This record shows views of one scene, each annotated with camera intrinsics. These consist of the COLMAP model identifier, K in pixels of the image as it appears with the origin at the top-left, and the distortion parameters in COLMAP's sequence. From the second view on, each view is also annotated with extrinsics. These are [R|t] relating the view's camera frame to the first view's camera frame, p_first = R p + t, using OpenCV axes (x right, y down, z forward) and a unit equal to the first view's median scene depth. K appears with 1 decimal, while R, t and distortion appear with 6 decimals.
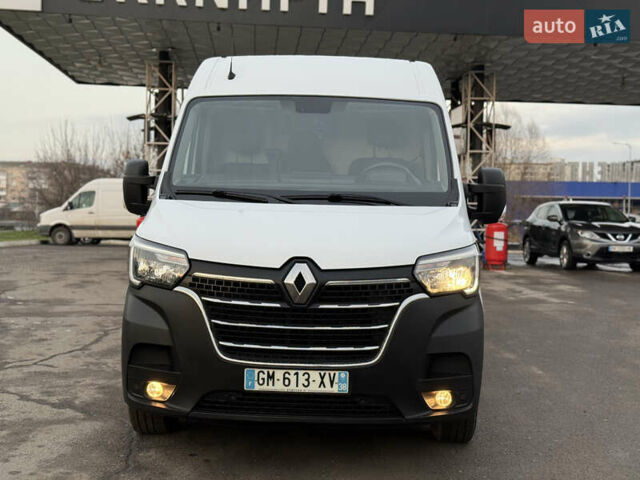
lens RADIAL K [[885.5, 0, 320.0], [0, 885.5, 240.0], [0, 0, 1]] dist [0.219997, -0.394649]
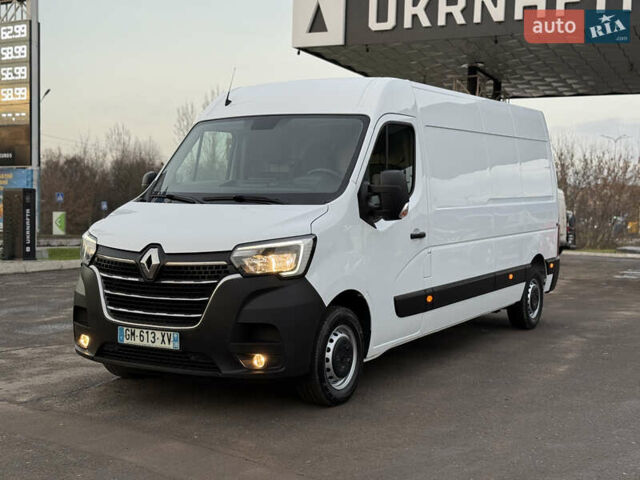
lens RADIAL K [[885.5, 0, 320.0], [0, 885.5, 240.0], [0, 0, 1]] dist [0.219997, -0.394649]
pose [[0.873786, 0.007752, -0.486248, 0.827094], [-0.013206, 0.999882, -0.007791, 0.020986], [0.486131, 0.013229, 0.873786, -0.028656]]
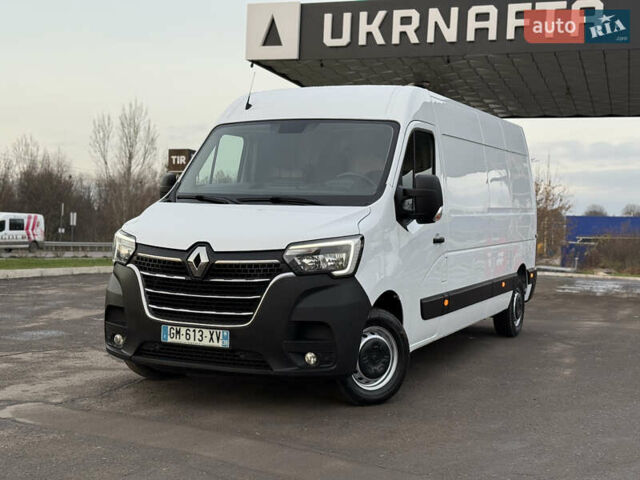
lens RADIAL K [[885.5, 0, 320.0], [0, 885.5, 240.0], [0, 0, 1]] dist [0.219997, -0.394649]
pose [[0.918307, 0.010439, -0.395731, 0.653375], [-0.024226, 0.999261, -0.029858, 0.051220], [0.395126, 0.037006, 0.917881, -0.132006]]
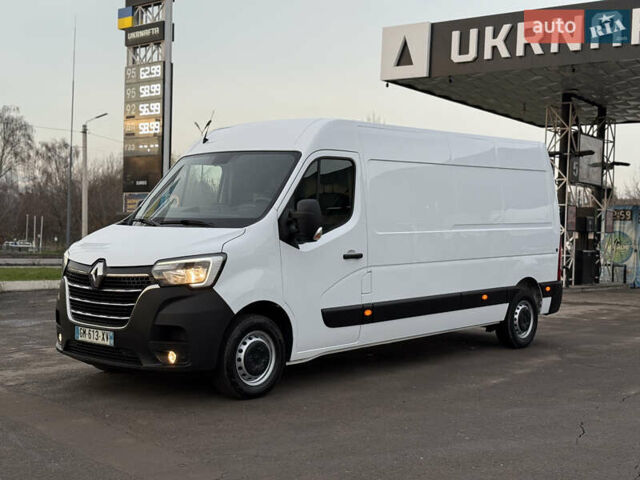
lens RADIAL K [[885.5, 0, 320.0], [0, 885.5, 240.0], [0, 0, 1]] dist [0.219997, -0.394649]
pose [[0.764160, 0.004649, -0.645010, 1.313179], [-0.031776, 0.999031, -0.030445, 0.022324], [0.644243, 0.043760, 0.763568, 0.022188]]
